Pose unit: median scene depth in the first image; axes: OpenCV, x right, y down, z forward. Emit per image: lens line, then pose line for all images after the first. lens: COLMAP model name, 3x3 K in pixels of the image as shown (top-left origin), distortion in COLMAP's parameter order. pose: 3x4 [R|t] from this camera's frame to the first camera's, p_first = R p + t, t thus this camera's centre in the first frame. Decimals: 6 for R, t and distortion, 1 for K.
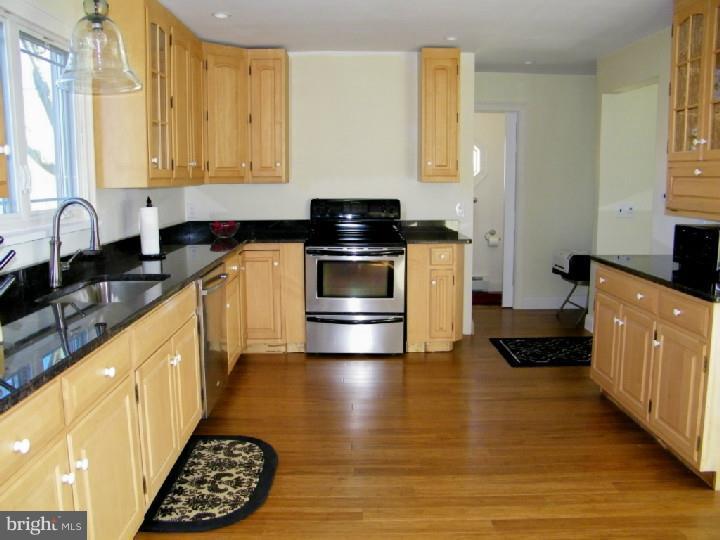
lens RADIAL K [[619.3, 0, 359.1], [0, 619.3, 265.3], [0, 0, 1]] dist [-0.136541, 0.066832]
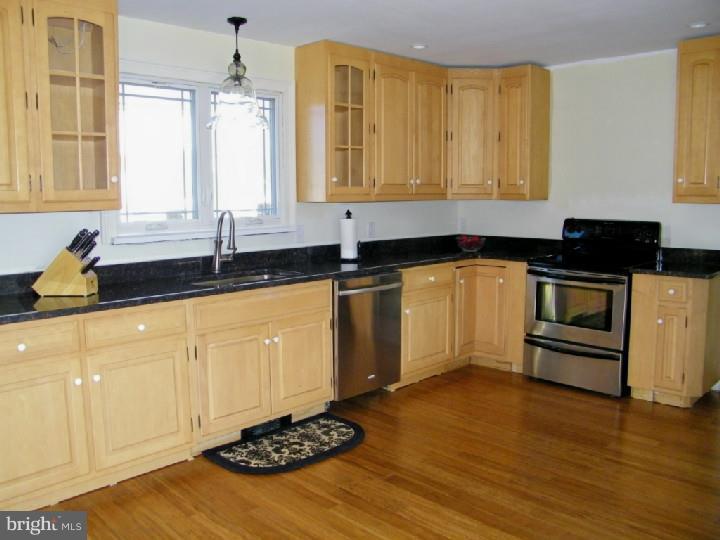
lens RADIAL K [[619.3, 0, 342.0], [0, 619.3, 271.0], [0, 0, 1]] dist [-0.136541, 0.066832]
pose [[0.690682, 0.087830, -0.717805, 0.505183], [-0.096963, 0.994882, 0.028434, -0.027075], [0.716629, 0.049962, 0.695663, 0.152495]]
